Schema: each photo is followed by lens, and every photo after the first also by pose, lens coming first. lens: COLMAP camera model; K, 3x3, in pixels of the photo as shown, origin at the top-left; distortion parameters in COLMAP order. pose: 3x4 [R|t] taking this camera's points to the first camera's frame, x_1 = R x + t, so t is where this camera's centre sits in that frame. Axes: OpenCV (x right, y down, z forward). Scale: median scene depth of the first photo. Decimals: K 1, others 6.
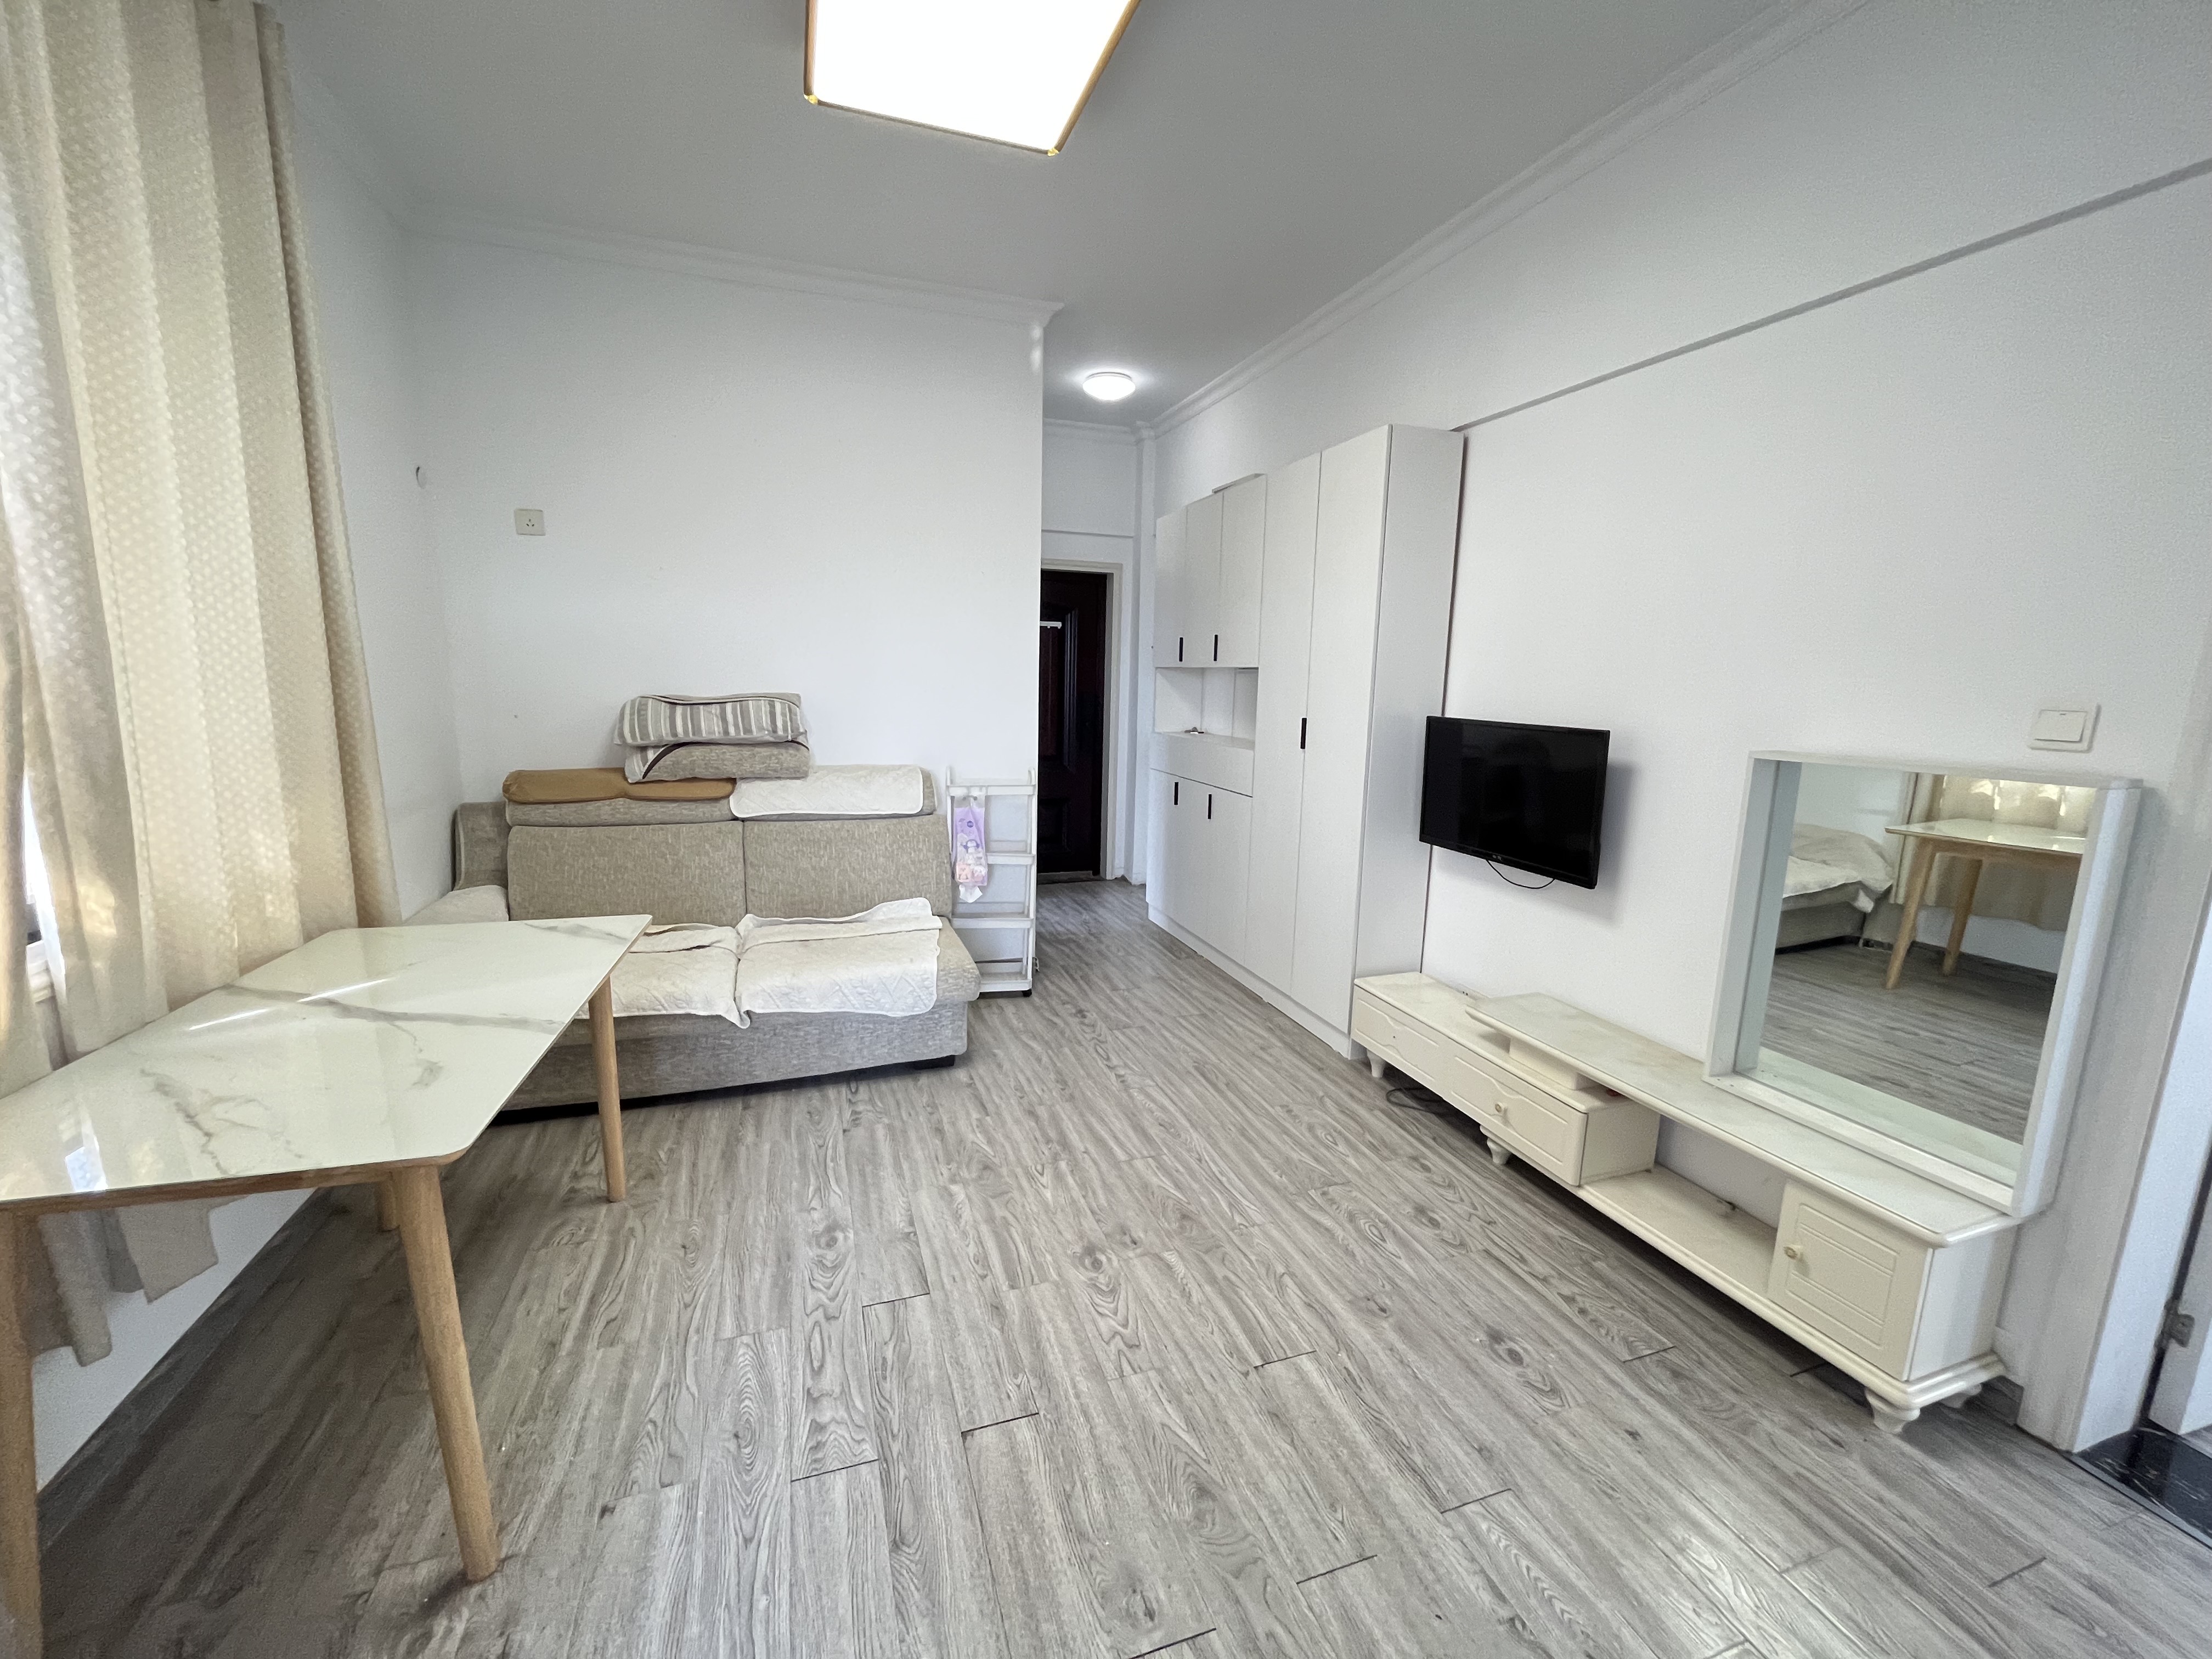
lens RADIAL K [[891.8, 0, 1105.6], [0, 891.8, 838.5], [0, 0, 1]] dist [-0.000023, -0.003260]
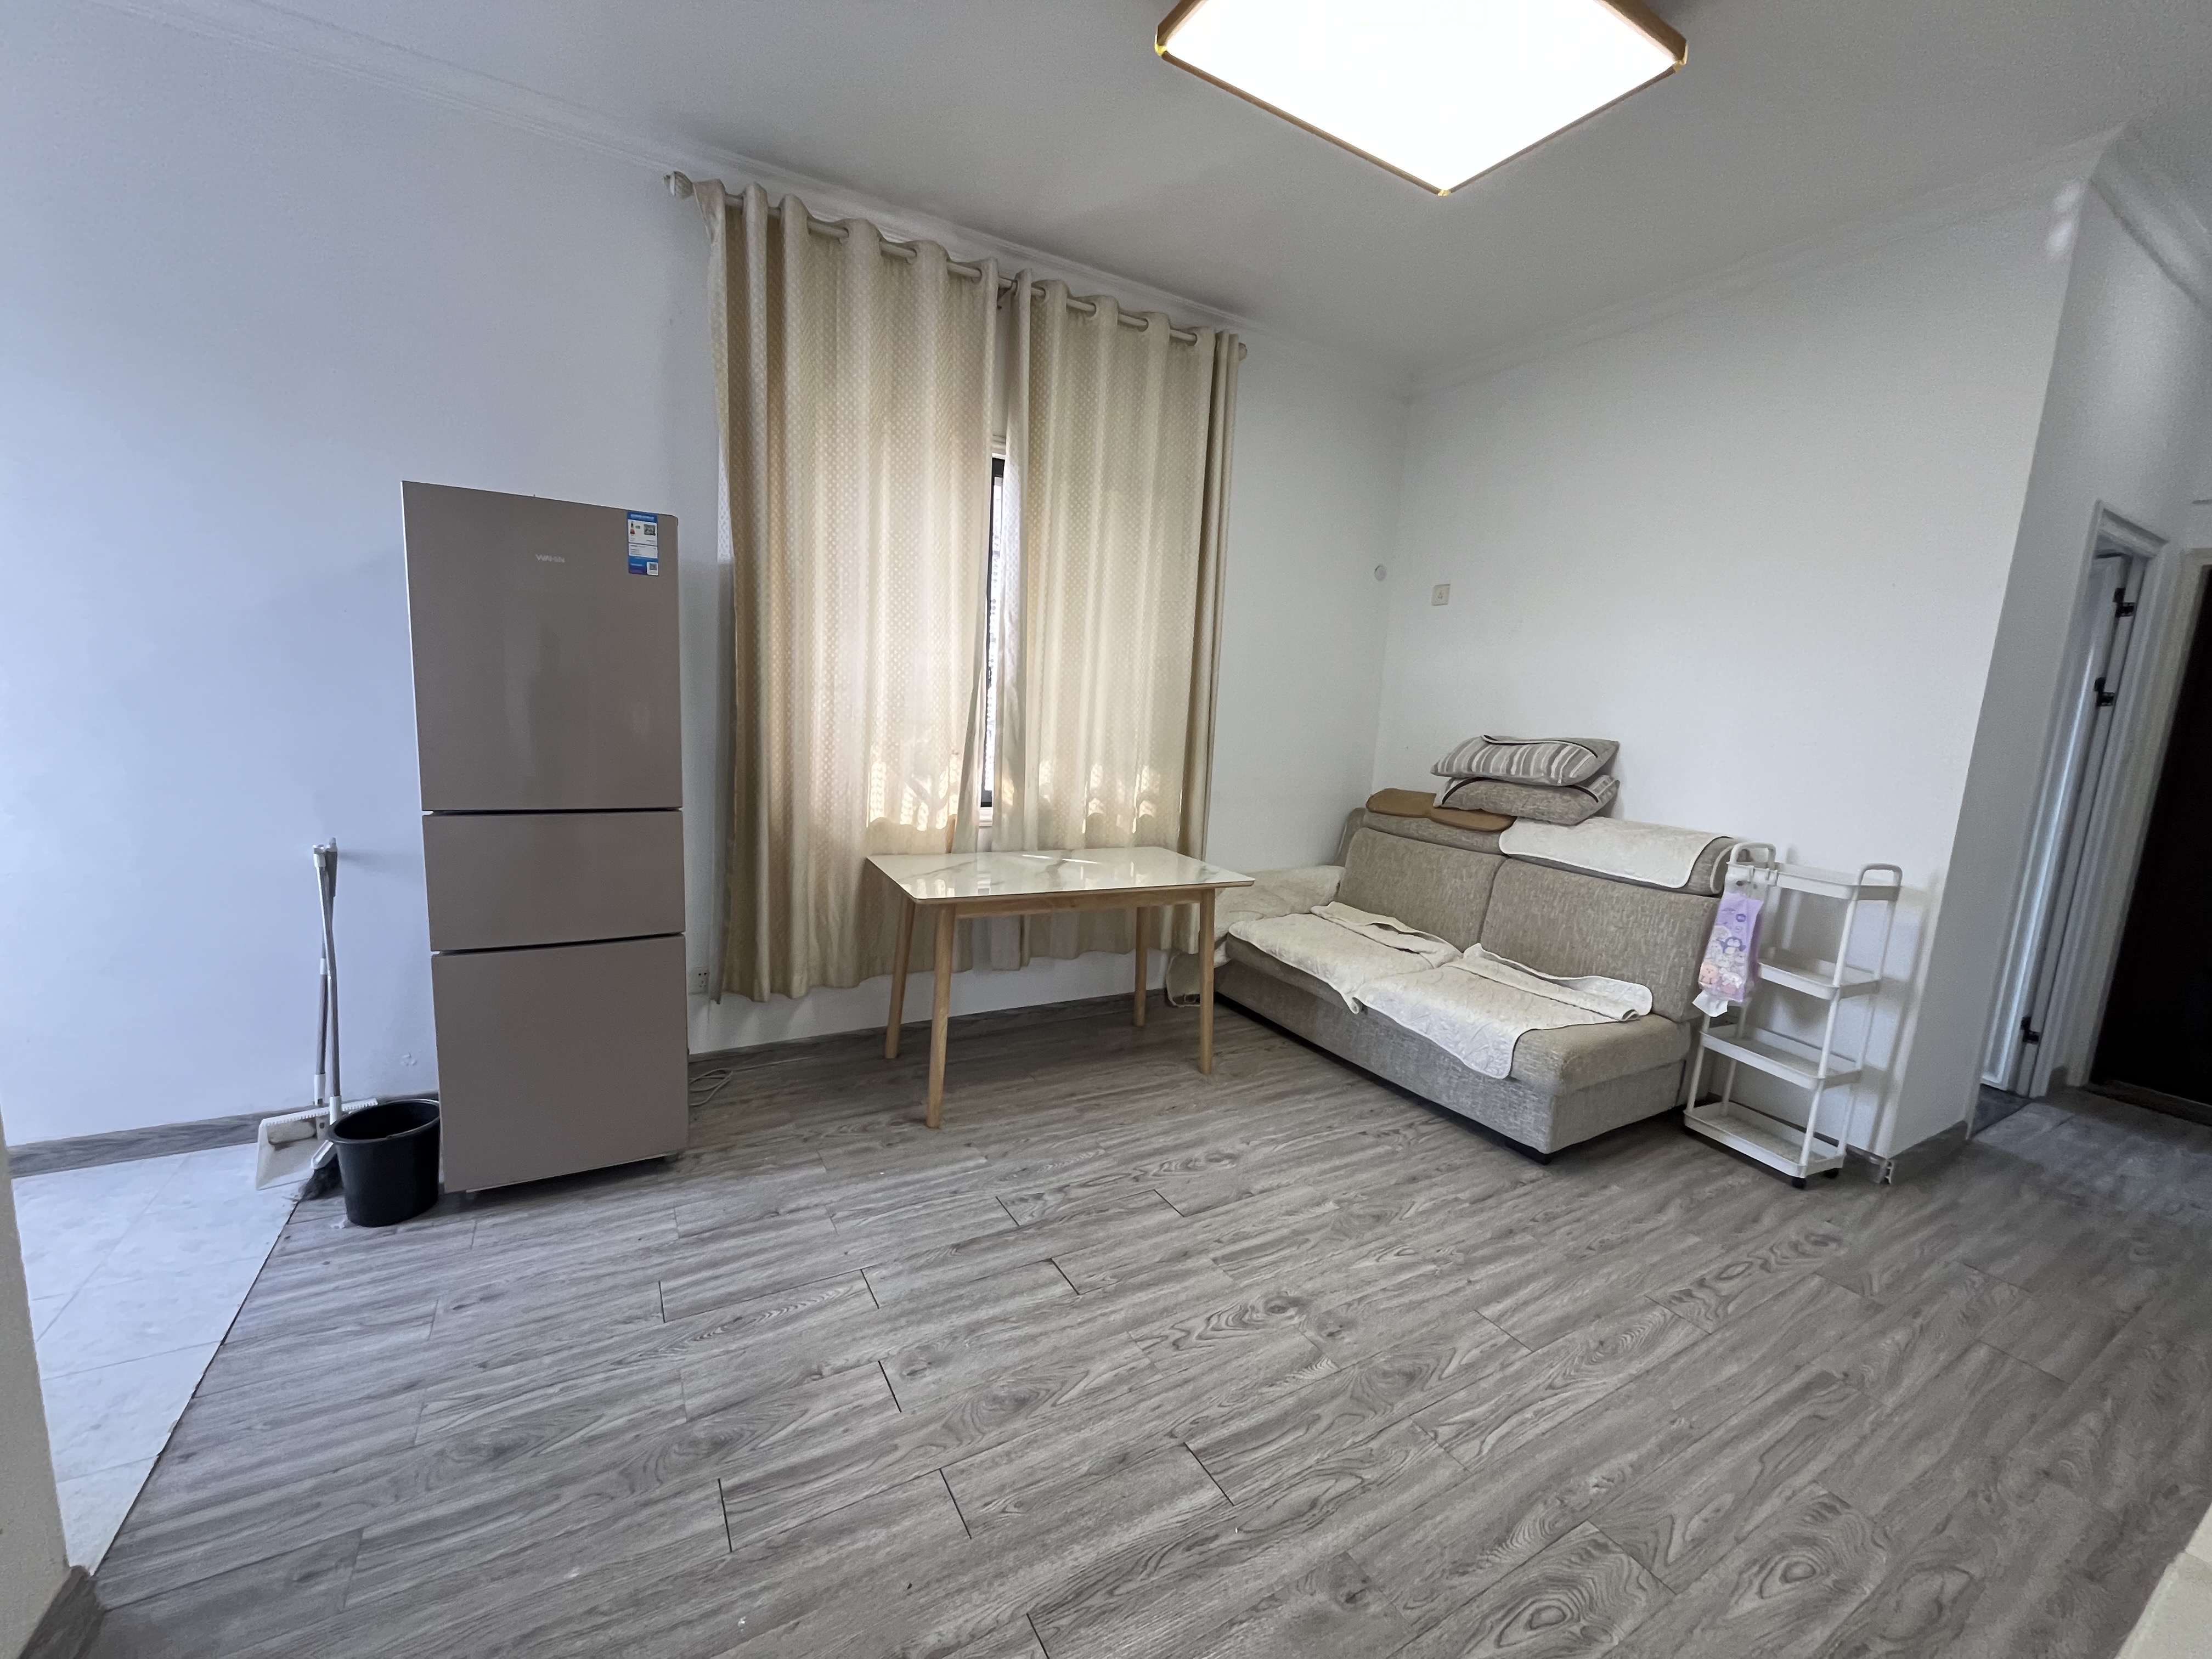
lens RADIAL K [[891.8, 0, 1105.6], [0, 891.8, 838.5], [0, 0, 1]] dist [-0.000023, -0.003260]
pose [[0.193060, 0.141533, -0.970925, 0.656309], [-0.224119, 0.969743, 0.096797, -0.047517], [0.955248, 0.198915, 0.218939, 0.423643]]
